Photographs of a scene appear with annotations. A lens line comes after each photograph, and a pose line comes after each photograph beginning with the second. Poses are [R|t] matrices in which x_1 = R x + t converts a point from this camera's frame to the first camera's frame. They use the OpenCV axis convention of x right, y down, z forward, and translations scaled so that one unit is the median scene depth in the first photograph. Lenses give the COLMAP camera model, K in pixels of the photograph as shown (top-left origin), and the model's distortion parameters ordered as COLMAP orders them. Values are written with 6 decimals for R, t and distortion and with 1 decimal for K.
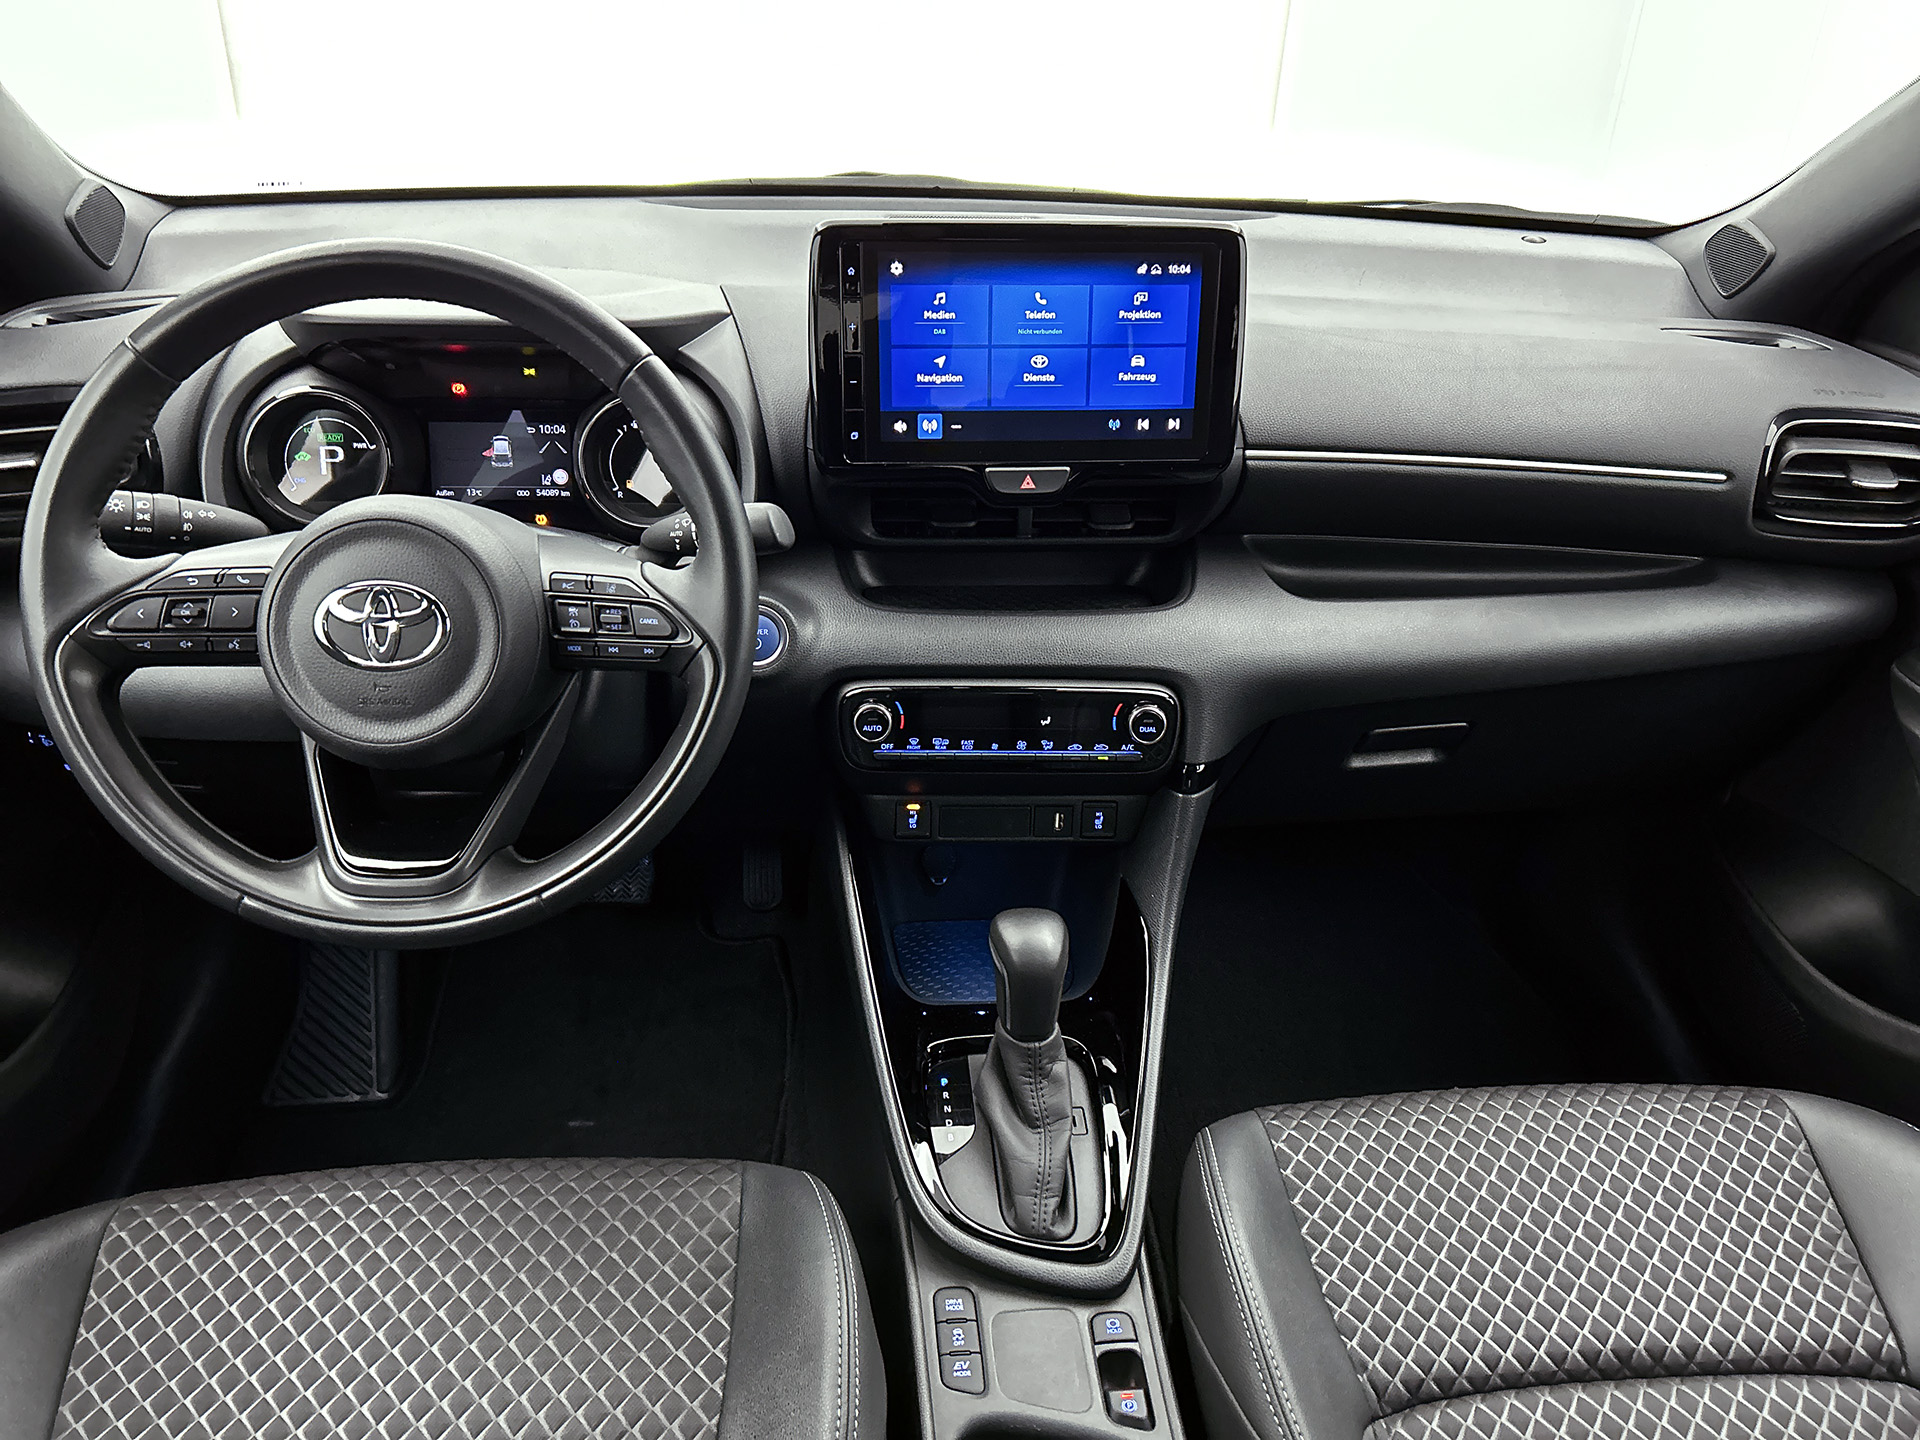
lens RADIAL K [[1445.1, 0, 949.1], [0, 1445.1, 698.0], [0, 0, 1]] dist [0.096585, -0.147875]
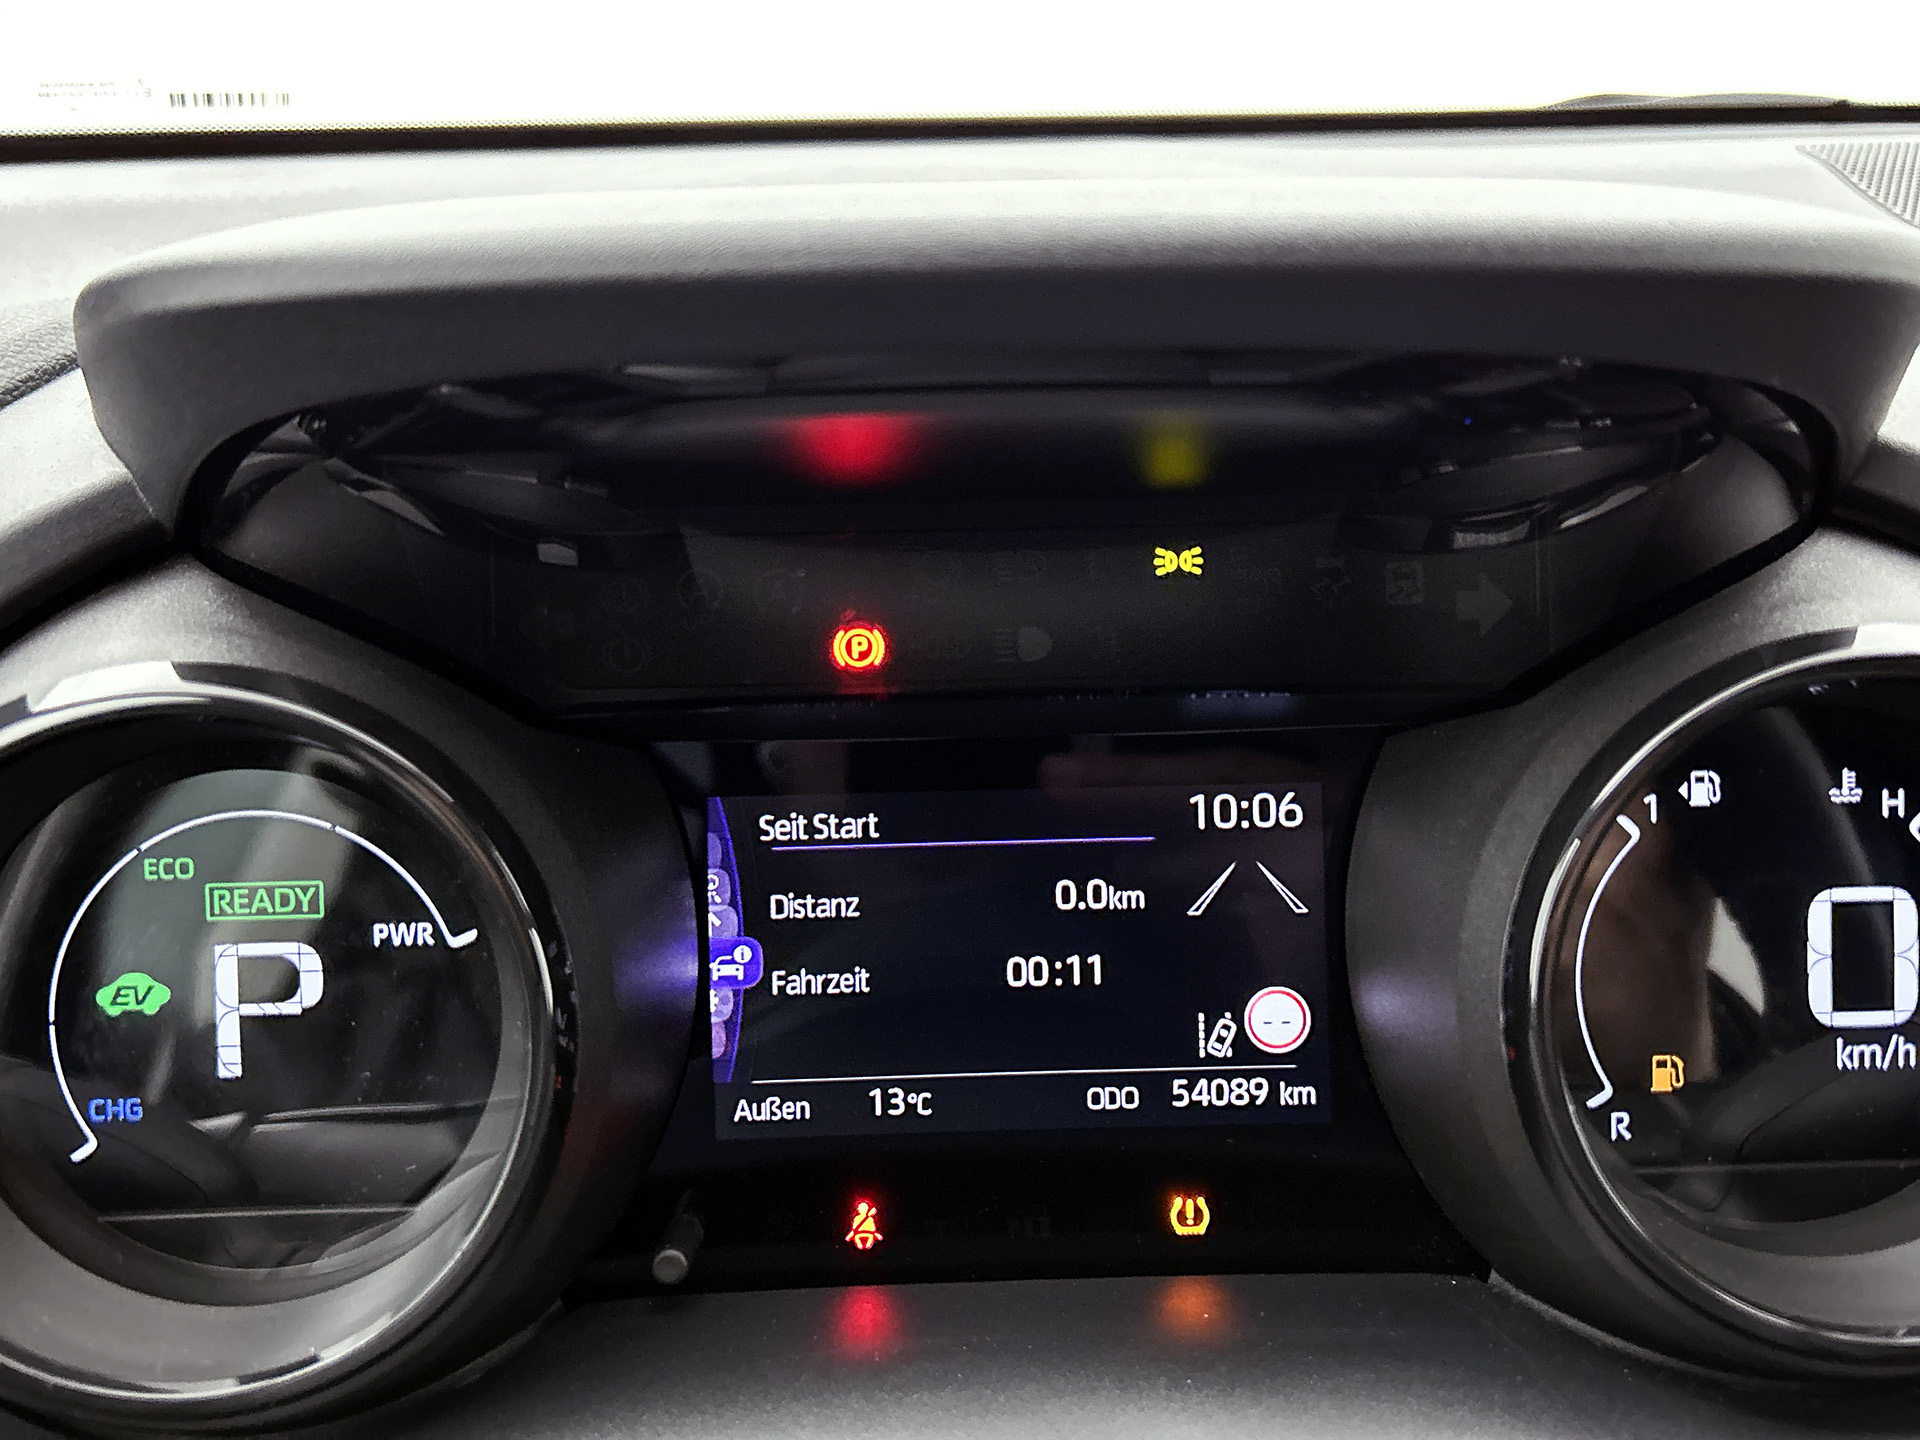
lens RADIAL K [[1662.2, 0, 960.0], [0, 1662.2, 720.0], [0, 0, 1]] dist [-0.004883, -0.003835]
pose [[0.997304, -0.025043, -0.068977, -0.322045], [0.015130, 0.989943, -0.140658, -0.176342], [0.071806, 0.139235, 0.987653, 0.806866]]
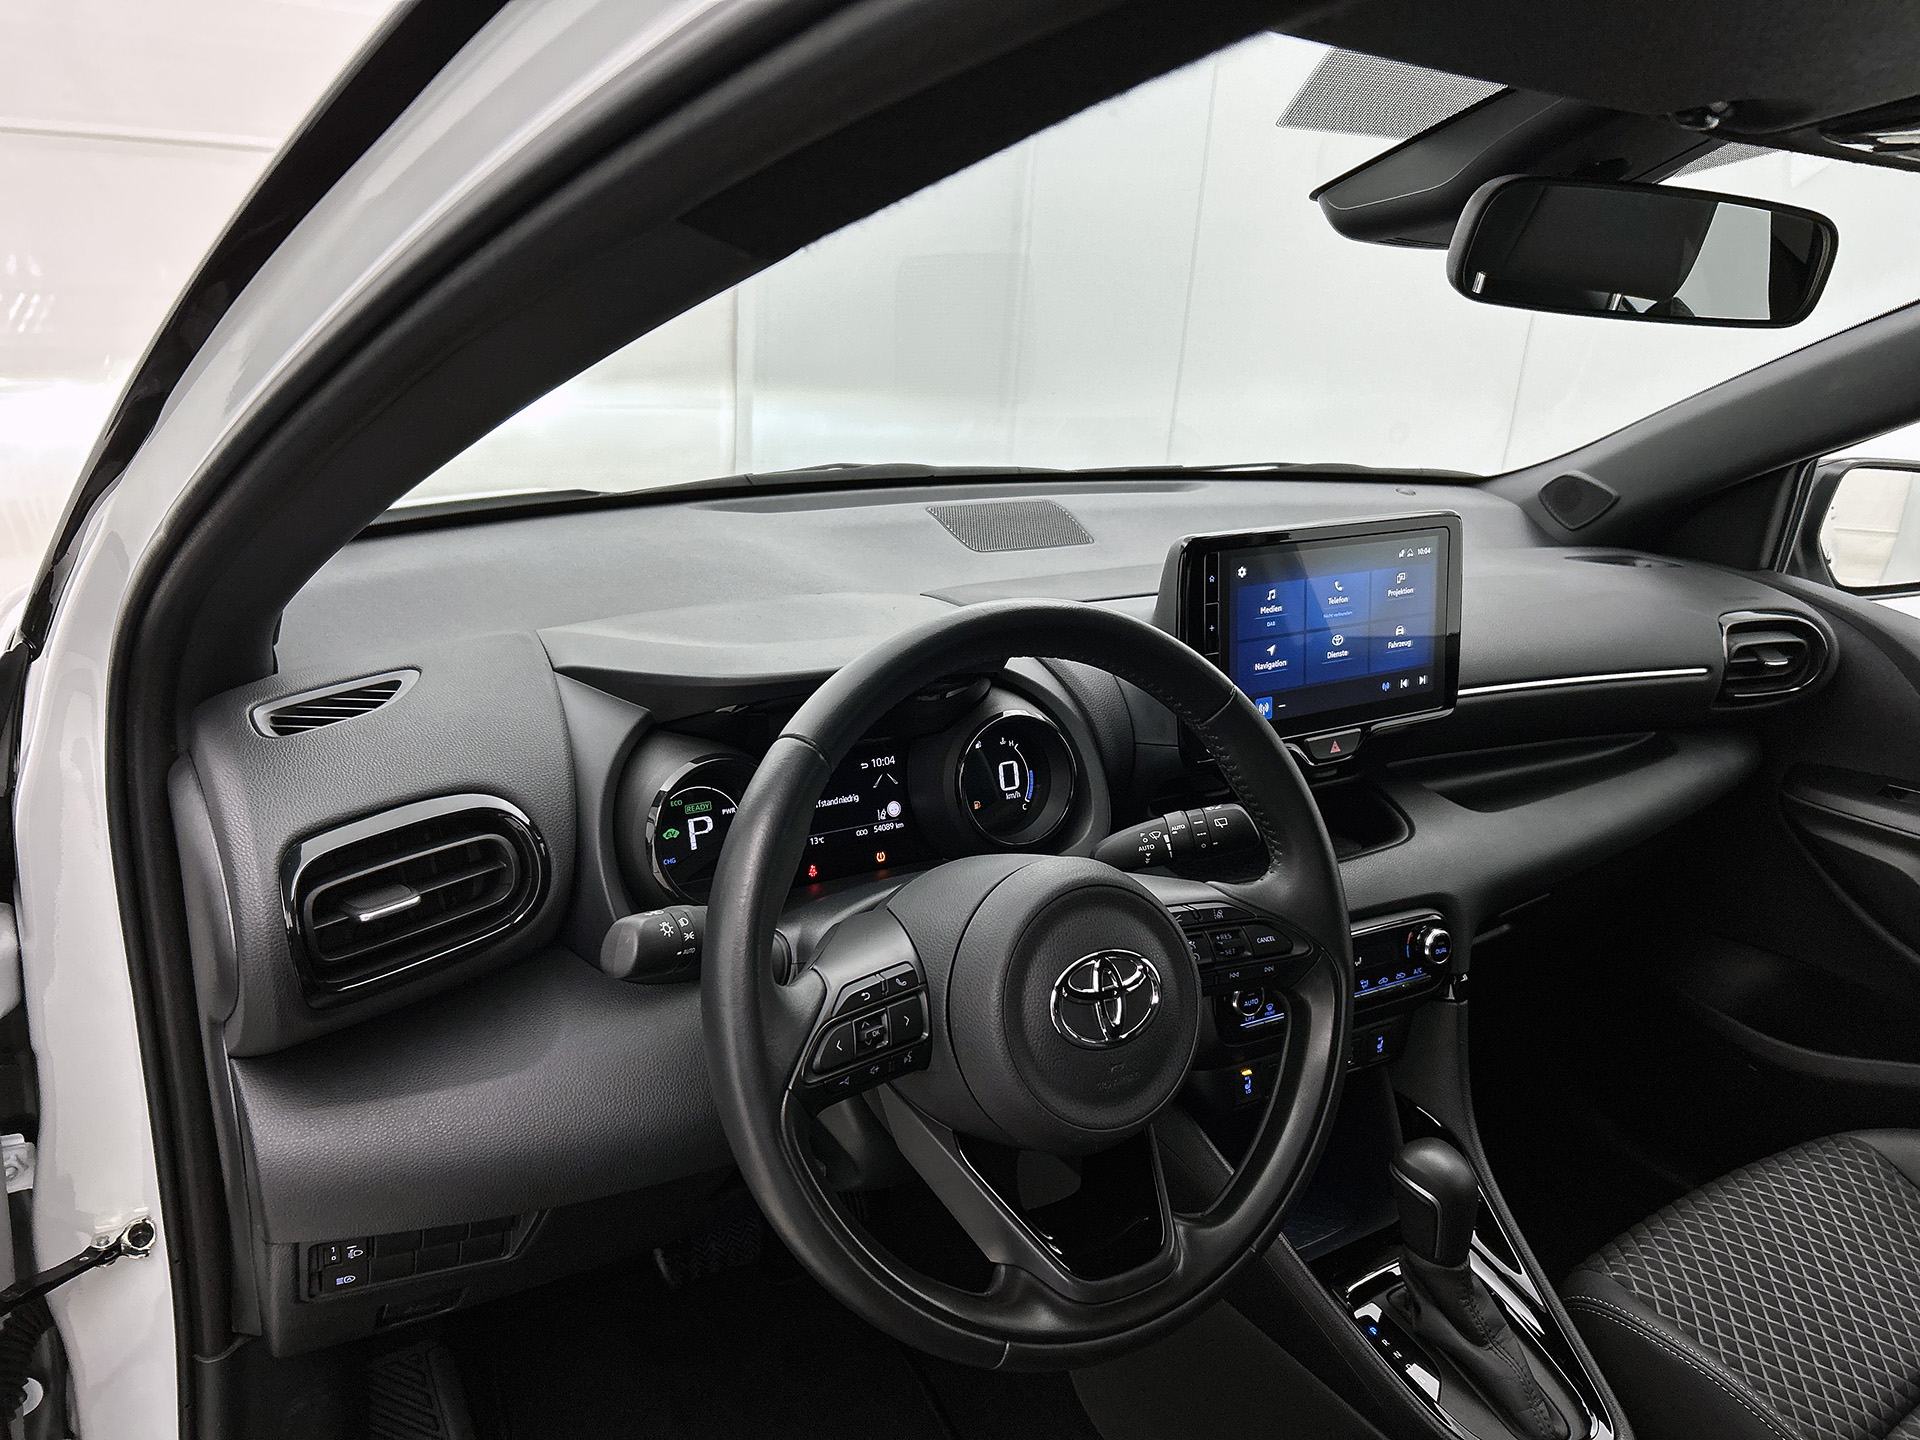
lens RADIAL K [[1460.7, 0, 960.0], [0, 1460.7, 720.0], [0, 0, 1]] dist [0.080014, -0.150354]
pose [[0.884599, -0.128899, 0.448186, -0.704682], [0.183347, 0.979780, -0.080093, -0.135458], [-0.428799, 0.153024, 0.890345, 0.135826]]
